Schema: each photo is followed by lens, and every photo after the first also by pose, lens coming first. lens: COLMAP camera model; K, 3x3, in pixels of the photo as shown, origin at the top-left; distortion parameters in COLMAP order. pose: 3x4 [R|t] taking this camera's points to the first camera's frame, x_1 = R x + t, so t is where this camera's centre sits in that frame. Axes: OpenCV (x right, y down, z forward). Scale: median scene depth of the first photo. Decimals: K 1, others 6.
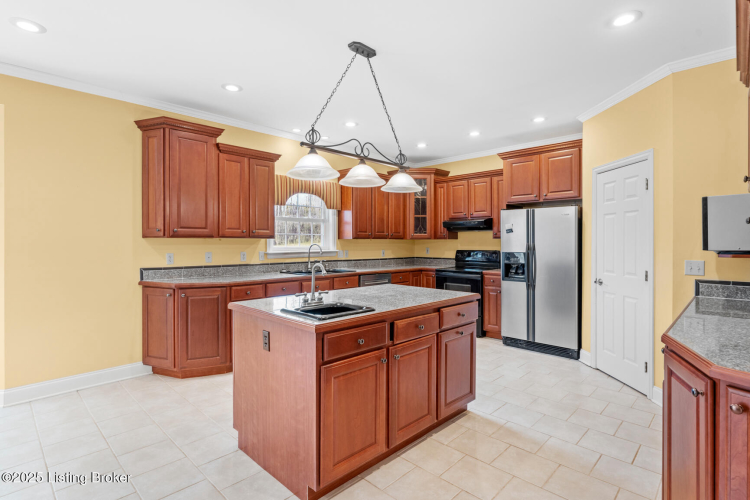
lens RADIAL K [[378.8, 0, 375.8], [0, 378.8, 244.9], [0, 0, 1]] dist [-0.016753, -0.000063]
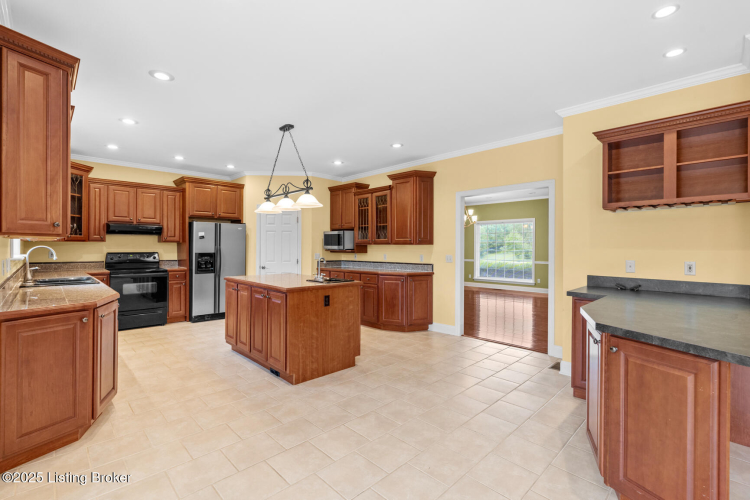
lens RADIAL K [[339.3, 0, 376.1], [0, 339.3, 247.2], [0, 0, 1]] dist [-0.003965, 0.000315]
pose [[0.032439, -0.000327, 0.999474, -0.888467], [0.000691, 1.000000, 0.000304, -0.000502], [-0.999473, 0.000681, 0.032440, 0.335096]]
